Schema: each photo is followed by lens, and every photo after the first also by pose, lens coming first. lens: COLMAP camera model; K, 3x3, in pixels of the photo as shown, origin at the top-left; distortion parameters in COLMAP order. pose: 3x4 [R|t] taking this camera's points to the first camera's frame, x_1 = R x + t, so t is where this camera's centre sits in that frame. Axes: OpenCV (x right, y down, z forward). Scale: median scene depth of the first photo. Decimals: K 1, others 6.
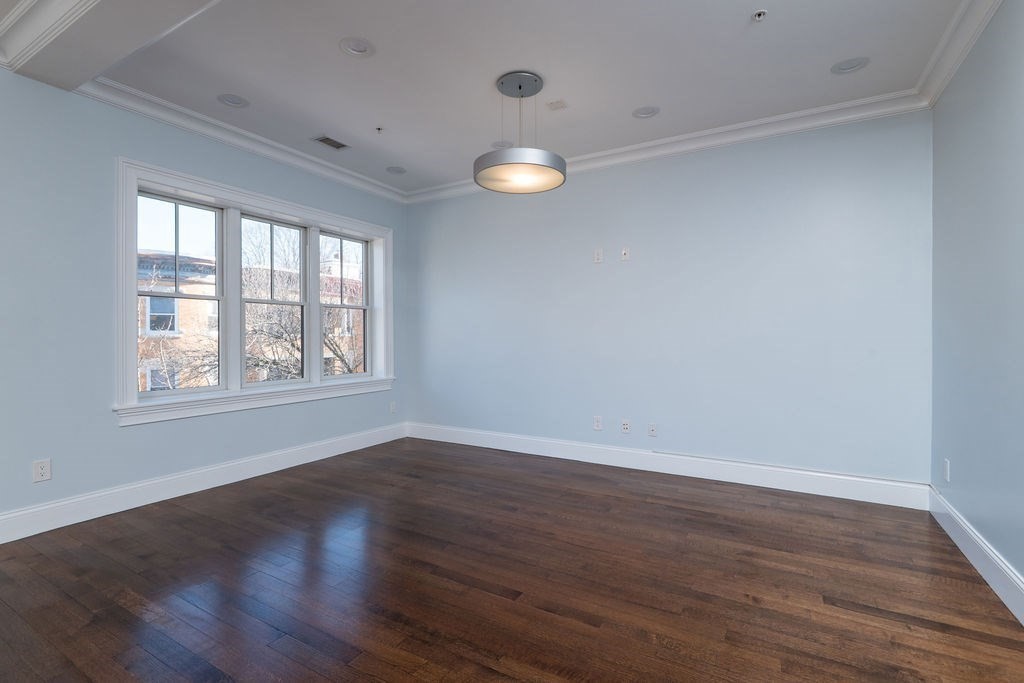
lens RADIAL K [[469.8, 0, 506.3], [0, 469.8, 333.5], [0, 0, 1]] dist [-0.008133, 0.001624]
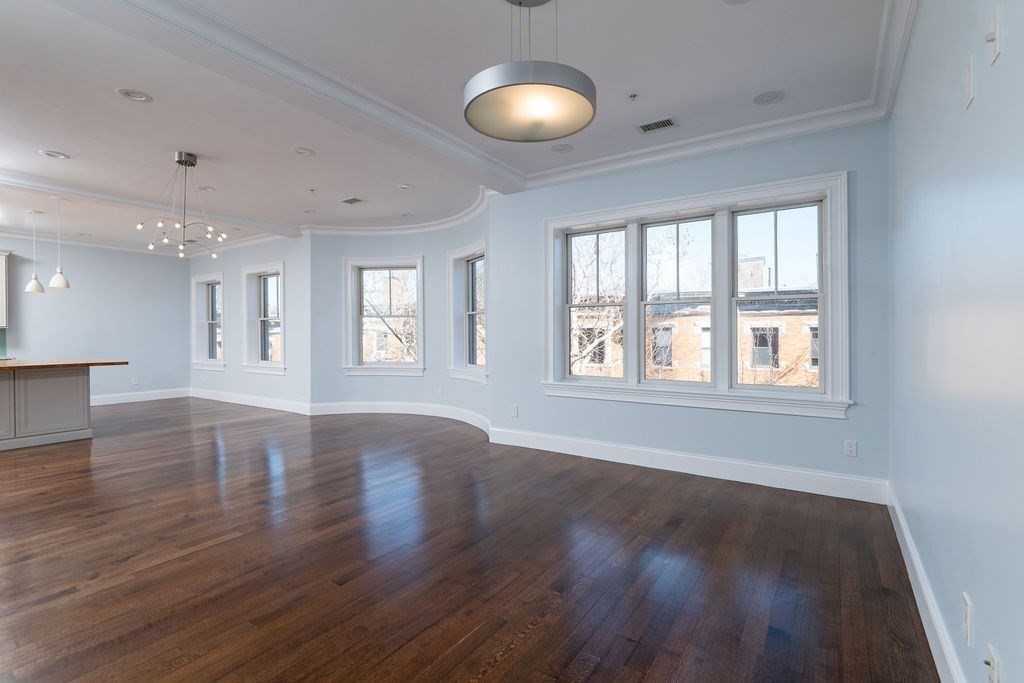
lens RADIAL K [[469.8, 0, 518.9], [0, 469.8, 338.3], [0, 0, 1]] dist [-0.008133, 0.001624]
pose [[-0.048335, 0.010120, -0.998780, 0.550435], [0.005791, 0.999935, 0.009852, -0.001710], [0.998814, -0.005308, -0.048391, 0.761900]]
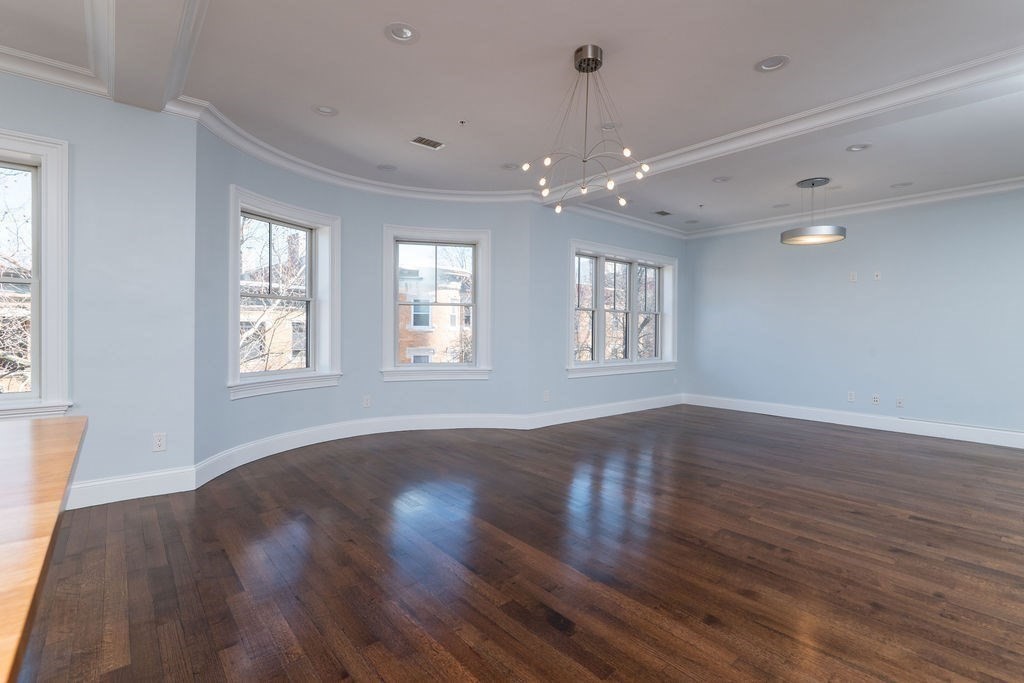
lens RADIAL K [[469.8, 0, 508.3], [0, 469.8, 333.7], [0, 0, 1]] dist [-0.008133, 0.001624]
pose [[0.941494, 0.012458, -0.336800, -0.306275], [-0.009595, 0.999902, 0.010164, -0.000532], [0.336894, -0.006338, 0.941521, -0.673716]]
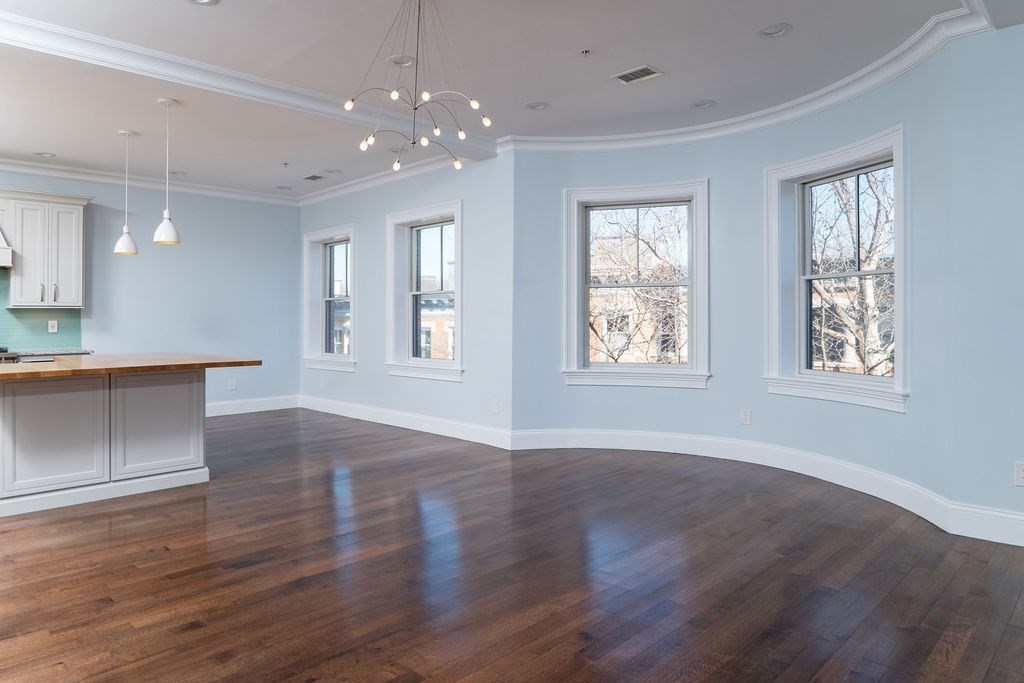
lens RADIAL K [[632.2, 0, 525.8], [0, 632.2, 312.0], [0, 0, 1]] dist [-0.016043, 0.004133]
pose [[-0.228409, -0.007057, -0.973540, 0.236839], [0.007601, 0.999930, -0.009031, -0.000403], [0.973536, -0.009463, -0.228339, 0.272187]]
